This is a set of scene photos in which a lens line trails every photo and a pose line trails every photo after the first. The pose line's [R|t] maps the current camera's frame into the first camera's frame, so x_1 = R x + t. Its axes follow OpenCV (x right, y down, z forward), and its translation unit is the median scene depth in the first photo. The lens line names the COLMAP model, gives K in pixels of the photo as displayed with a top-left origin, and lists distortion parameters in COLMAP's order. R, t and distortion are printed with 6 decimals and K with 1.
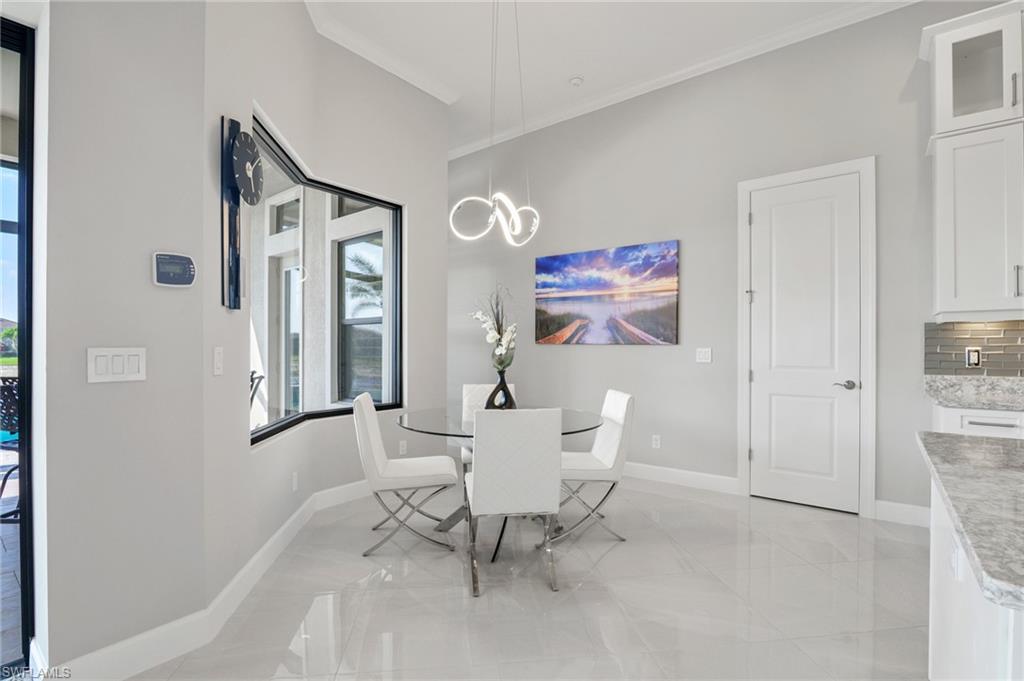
lens RADIAL K [[471.8, 0, 500.9], [0, 471.8, 347.1], [0, 0, 1]] dist [-0.016343, -0.000082]
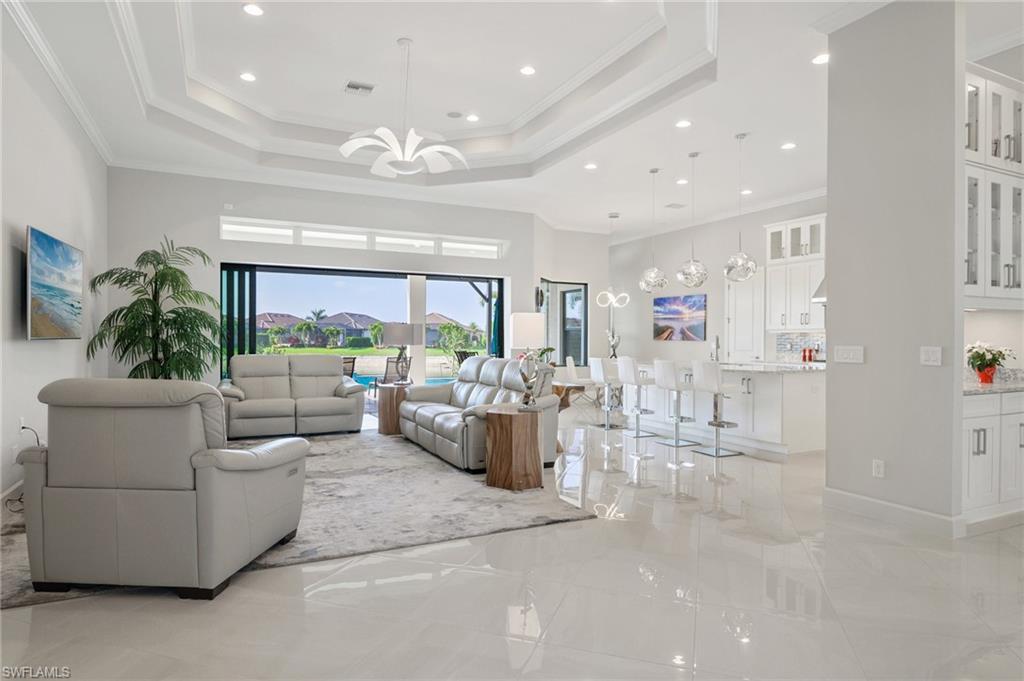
lens RADIAL K [[587.5, 0, 502.3], [0, 587.5, 342.0], [0, 0, 1]] dist [-0.001668, -0.000200]
pose [[0.905656, 0.002839, -0.424004, 0.636403], [-0.001158, 0.999990, 0.004221, -0.008797], [0.424012, -0.003332, 0.905650, -1.818468]]
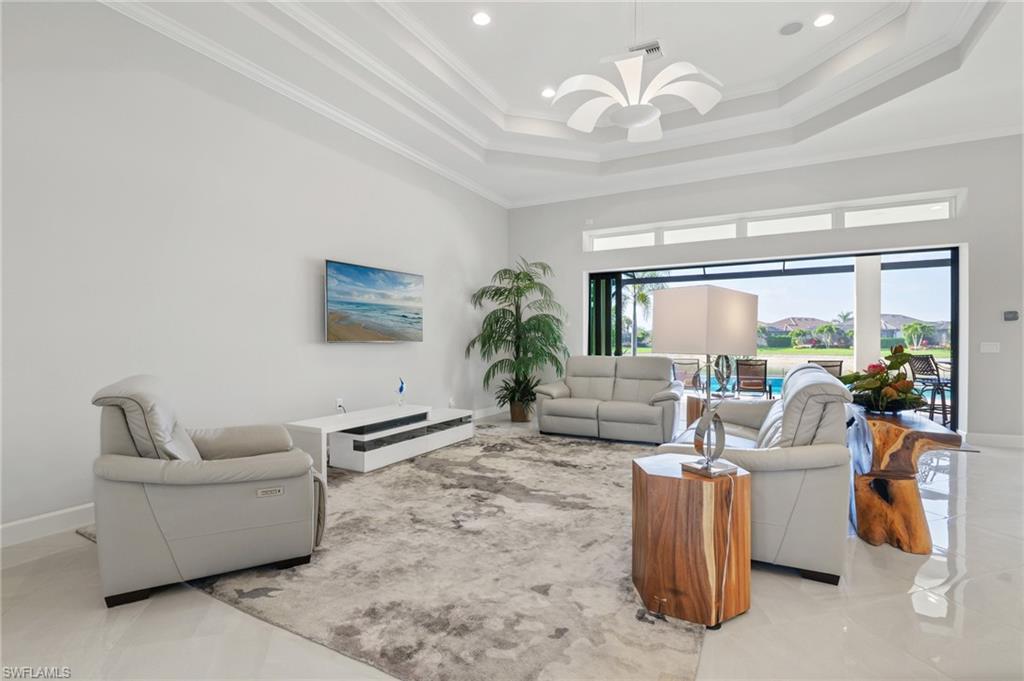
lens RADIAL K [[471.8, 0, 500.9], [0, 471.8, 347.1], [0, 0, 1]] dist [-0.016343, -0.000082]
pose [[0.177999, 0.008703, -0.983992, 0.639547], [0.005723, 0.999935, 0.009879, -0.005944], [0.984014, -0.007390, 0.177937, -1.074792]]
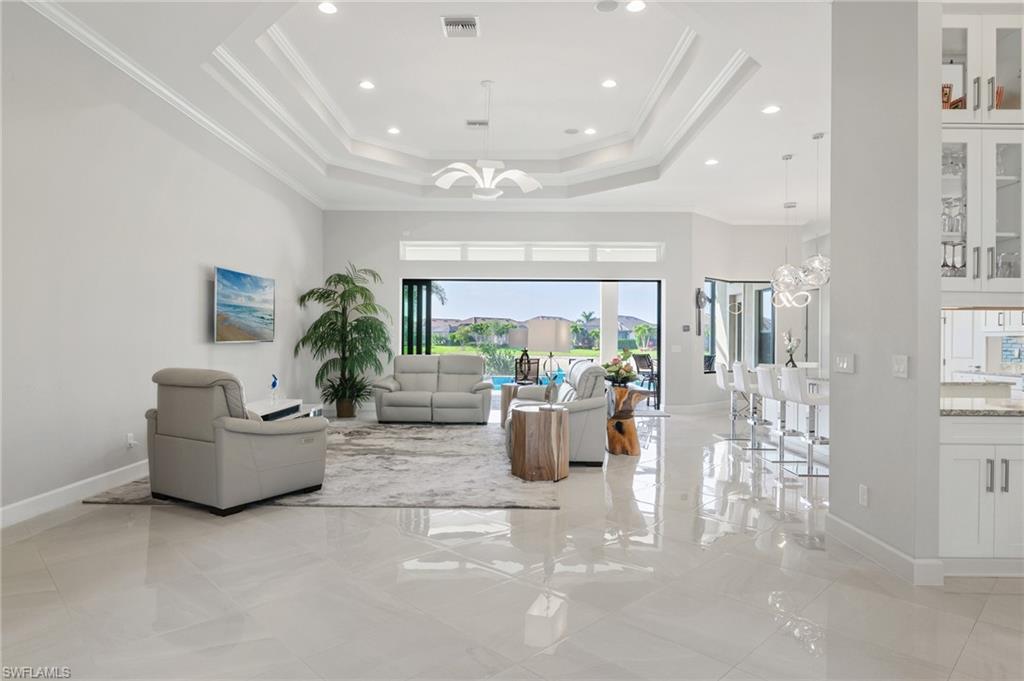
lens RADIAL K [[595.3, 0, 496.9], [0, 595.3, 336.8], [0, 0, 1]] dist [-0.000023, 0.000856]
pose [[0.615393, -0.001828, -0.788218, 1.109181], [-0.004762, 0.999970, -0.006038, -0.015671], [0.788206, 0.007470, 0.615367, -1.629441]]
